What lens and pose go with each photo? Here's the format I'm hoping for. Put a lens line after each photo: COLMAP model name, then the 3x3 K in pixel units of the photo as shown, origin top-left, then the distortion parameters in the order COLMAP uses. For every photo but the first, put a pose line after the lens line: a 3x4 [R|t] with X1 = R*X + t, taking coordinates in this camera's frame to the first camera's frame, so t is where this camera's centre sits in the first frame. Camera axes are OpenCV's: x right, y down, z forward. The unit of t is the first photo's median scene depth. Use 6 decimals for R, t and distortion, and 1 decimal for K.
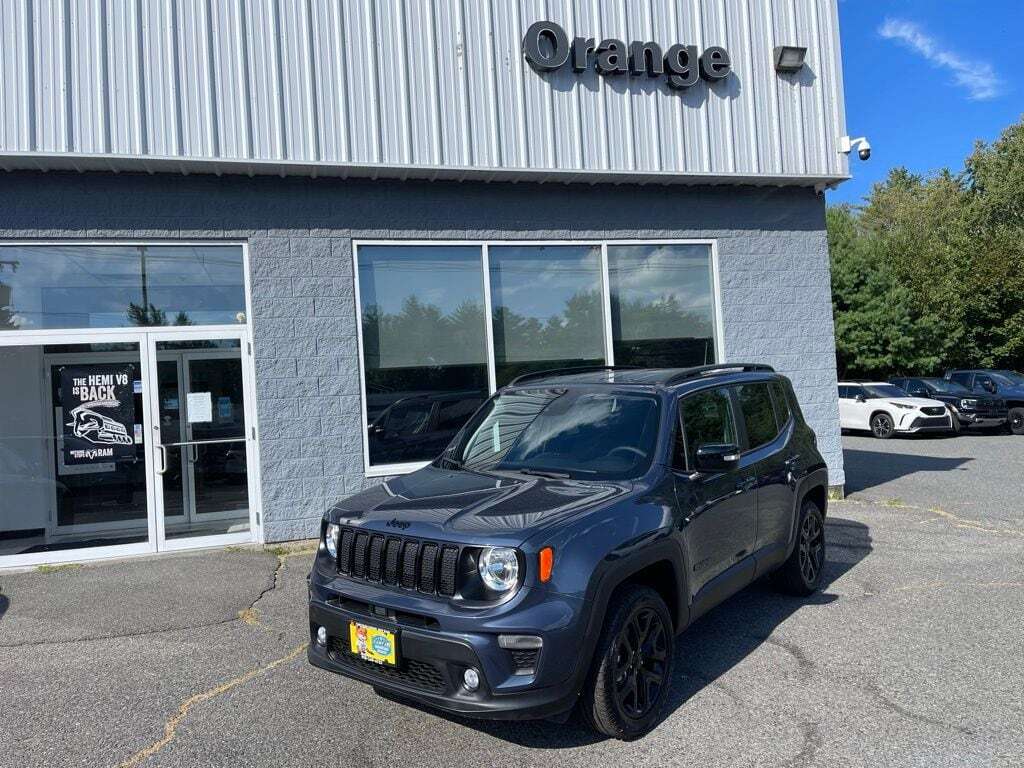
lens RADIAL K [[758.1, 0, 512.0], [0, 758.1, 384.0], [0, 0, 1]] dist [0.070071, -0.085385]
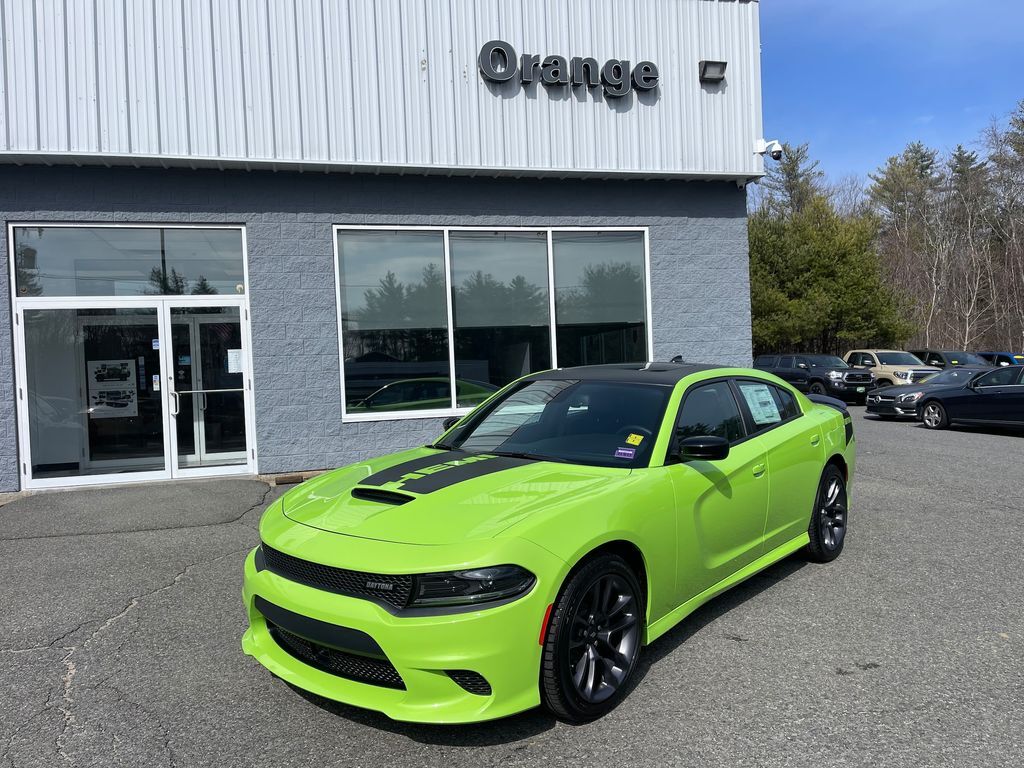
lens RADIAL K [[758.1, 0, 512.0], [0, 758.1, 384.0], [0, 0, 1]] dist [0.070071, -0.085385]
pose [[0.999634, 0.017289, -0.020797, 0.103981], [-0.016472, 0.999109, 0.038853, 0.009453], [0.021451, -0.038496, 0.999028, -0.206978]]
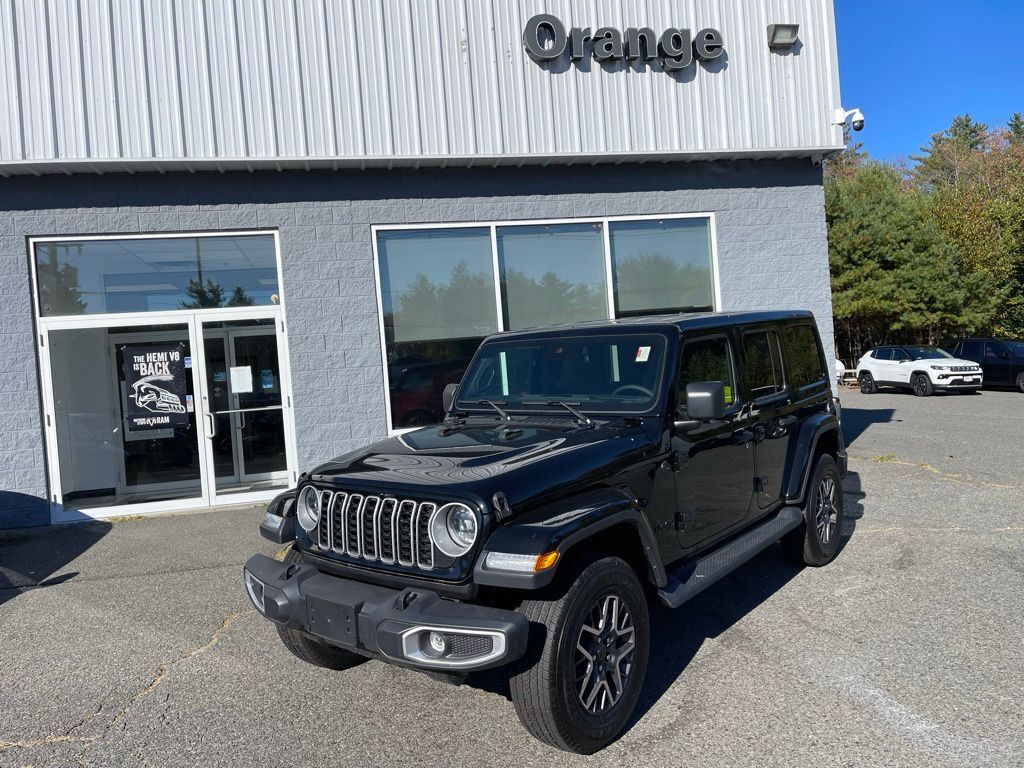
lens RADIAL K [[756.3, 0, 507.2], [0, 756.3, 380.4], [0, 0, 1]] dist [0.071217, -0.092279]
pose [[0.997215, -0.016776, -0.072666, 0.064474], [0.019567, 0.999091, 0.037876, -0.003119], [0.071965, -0.039193, 0.996637, -0.094273]]
